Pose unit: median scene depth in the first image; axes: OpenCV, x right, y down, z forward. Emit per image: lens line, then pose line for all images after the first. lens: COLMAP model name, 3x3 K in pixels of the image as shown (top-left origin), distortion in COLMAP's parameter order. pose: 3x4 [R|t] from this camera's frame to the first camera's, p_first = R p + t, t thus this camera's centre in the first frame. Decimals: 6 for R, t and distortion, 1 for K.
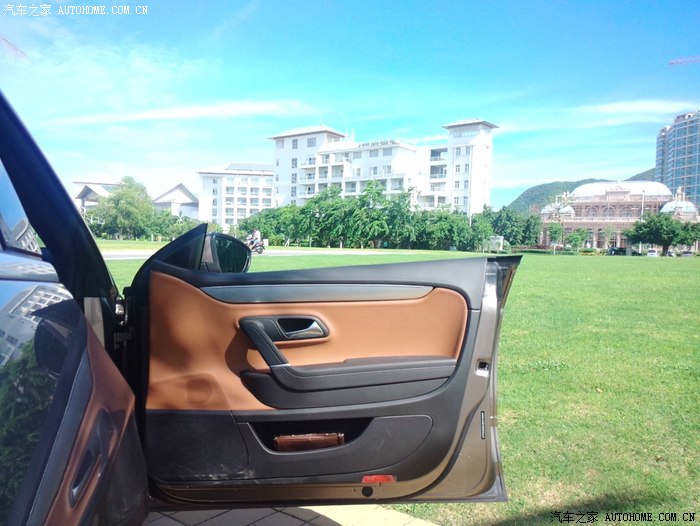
lens RADIAL K [[572.5, 0, 351.5], [0, 572.5, 268.6], [0, 0, 1]] dist [0.136818, -0.233257]
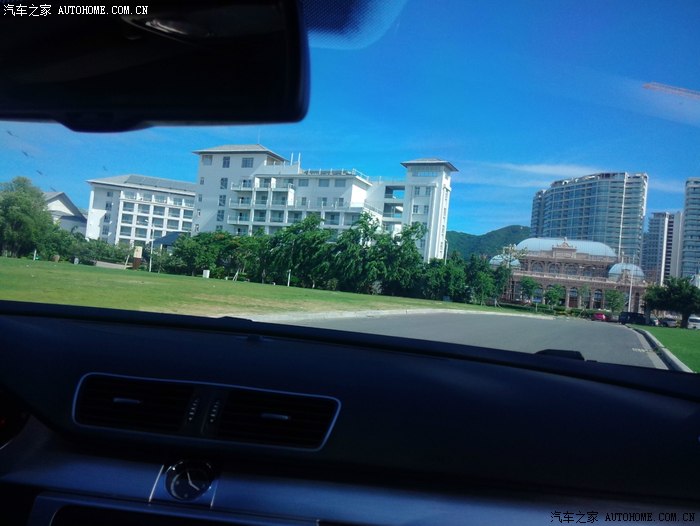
lens RADIAL K [[572.5, 0, 351.5], [0, 572.5, 268.6], [0, 0, 1]] dist [0.136818, -0.233257]
pose [[0.970604, 0.076900, 0.228067, -0.118524], [-0.062966, 0.995712, -0.067768, -0.008717], [-0.232300, 0.051415, 0.971284, 0.129263]]
